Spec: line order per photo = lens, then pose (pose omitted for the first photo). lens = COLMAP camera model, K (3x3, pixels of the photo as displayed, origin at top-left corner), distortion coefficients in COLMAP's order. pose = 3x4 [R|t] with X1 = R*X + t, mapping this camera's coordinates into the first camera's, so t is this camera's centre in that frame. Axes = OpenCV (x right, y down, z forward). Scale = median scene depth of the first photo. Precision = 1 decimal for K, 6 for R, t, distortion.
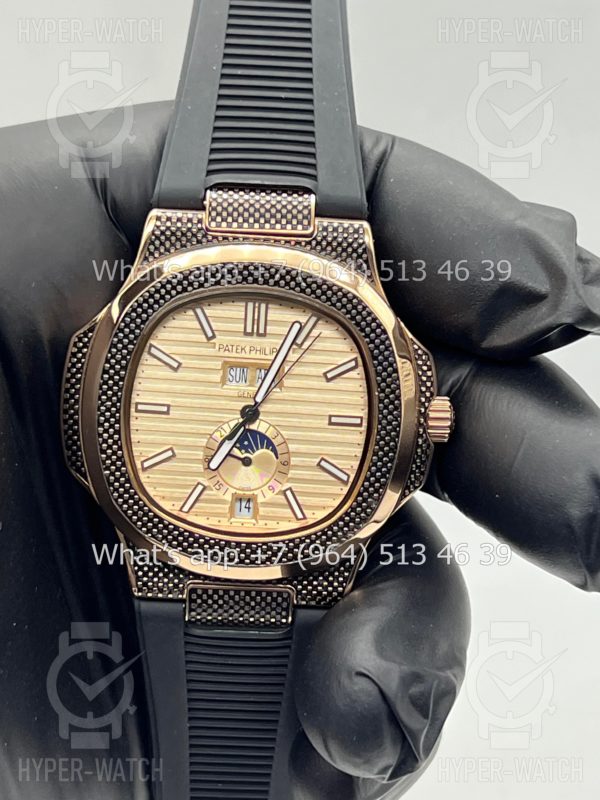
lens RADIAL K [[1922.2, 0, 295.2], [0, 1922.2, 397.8], [0, 0, 1]] dist [0.425248, -4.452581]
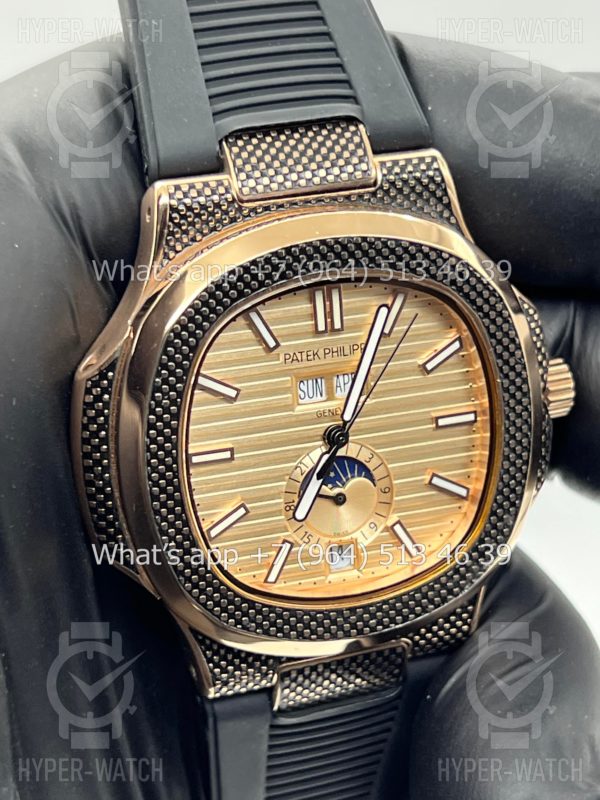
lens RADIAL K [[1922.2, 0, 295.2], [0, 1922.2, 397.8], [0, 0, 1]] dist [0.425248, -4.452581]
pose [[0.942756, -0.197006, 0.269072, -0.235170], [0.152679, 0.972306, 0.176944, -0.140220], [-0.296480, -0.125734, 0.946726, 0.304243]]
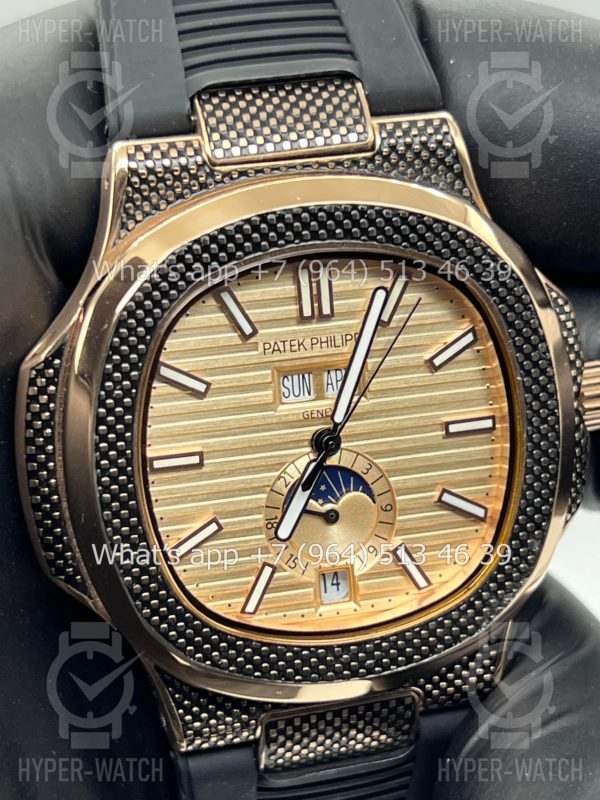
lens RADIAL K [[1922.2, 0, 295.2], [0, 1922.2, 397.8], [0, 0, 1]] dist [0.425248, -4.452581]
pose [[0.962982, -0.174425, 0.205527, -0.161350], [0.157618, 0.982860, 0.095618, -0.068572], [-0.218682, -0.059684, 0.973969, 0.384999]]
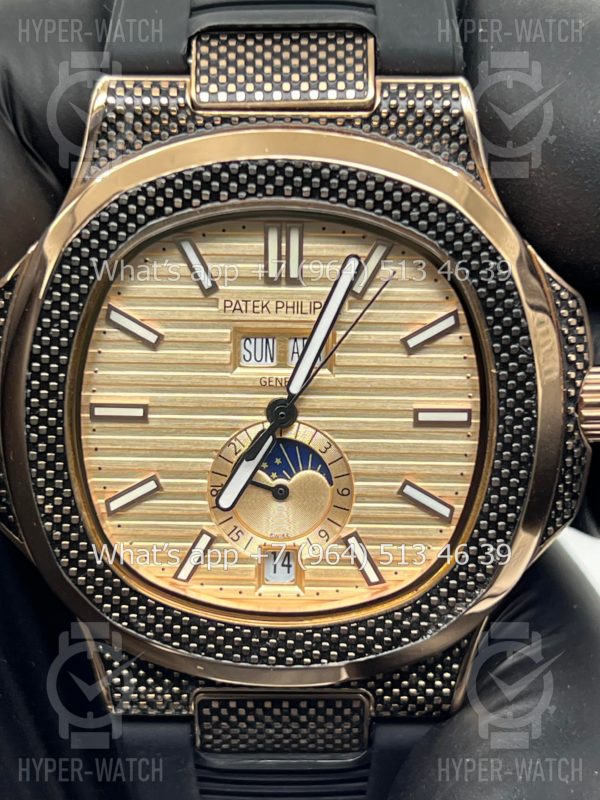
lens RADIAL K [[1922.2, 0, 295.2], [0, 1922.2, 397.8], [0, 0, 1]] dist [0.425248, -4.452581]
pose [[0.998143, -0.047805, -0.037759, 0.003441], [0.050053, 0.996881, 0.061022, -0.032940], [0.034724, -0.062799, 0.997422, 0.403322]]
